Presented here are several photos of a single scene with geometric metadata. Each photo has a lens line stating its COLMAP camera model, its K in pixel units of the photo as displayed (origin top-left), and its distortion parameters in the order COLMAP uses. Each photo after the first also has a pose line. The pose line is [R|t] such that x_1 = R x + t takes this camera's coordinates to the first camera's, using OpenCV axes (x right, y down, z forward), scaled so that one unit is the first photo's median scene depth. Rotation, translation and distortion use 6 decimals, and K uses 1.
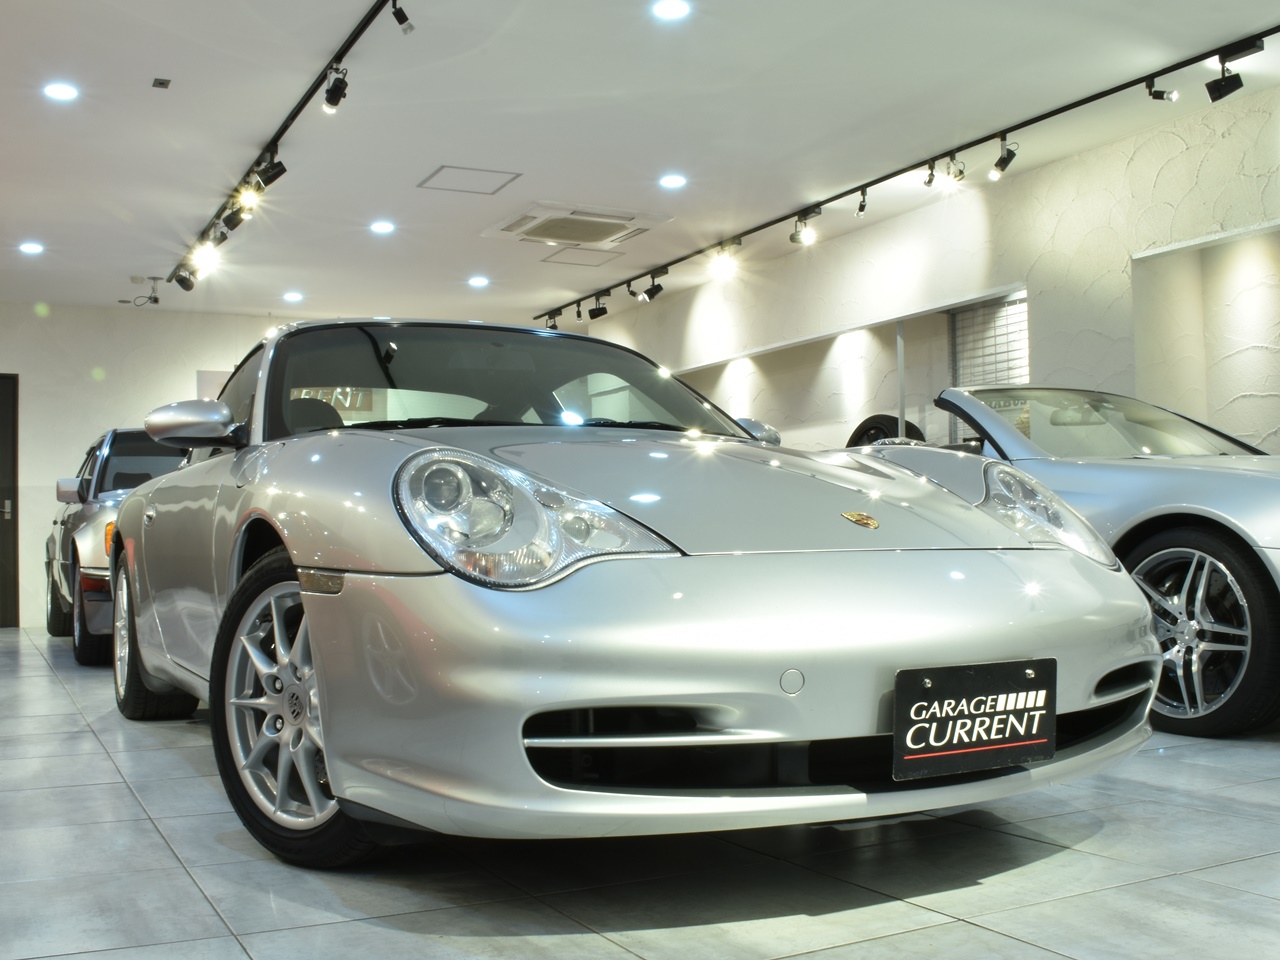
lens RADIAL K [[1298.2, 0, 671.4], [0, 1298.2, 480.4], [0, 0, 1]] dist [-0.135416, 0.006289]
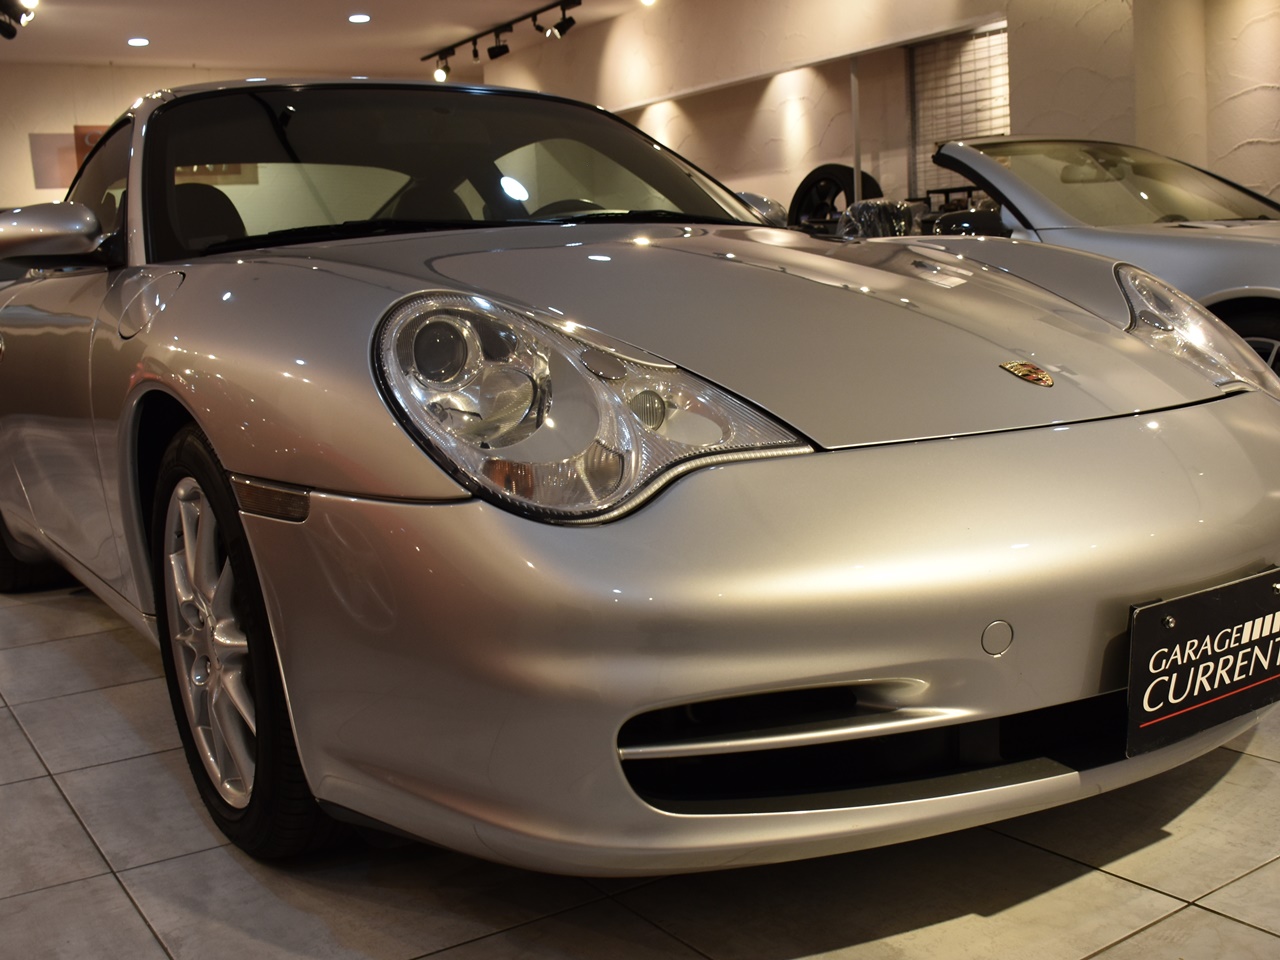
lens RADIAL K [[1335.6, 0, 697.6], [0, 1335.6, 479.4], [0, 0, 1]] dist [-0.116451, 0.003378]
pose [[0.994240, -0.046357, 0.096631, -0.121479], [0.027137, 0.981125, 0.191462, -0.063235], [-0.103683, -0.187737, 0.976732, 0.311222]]
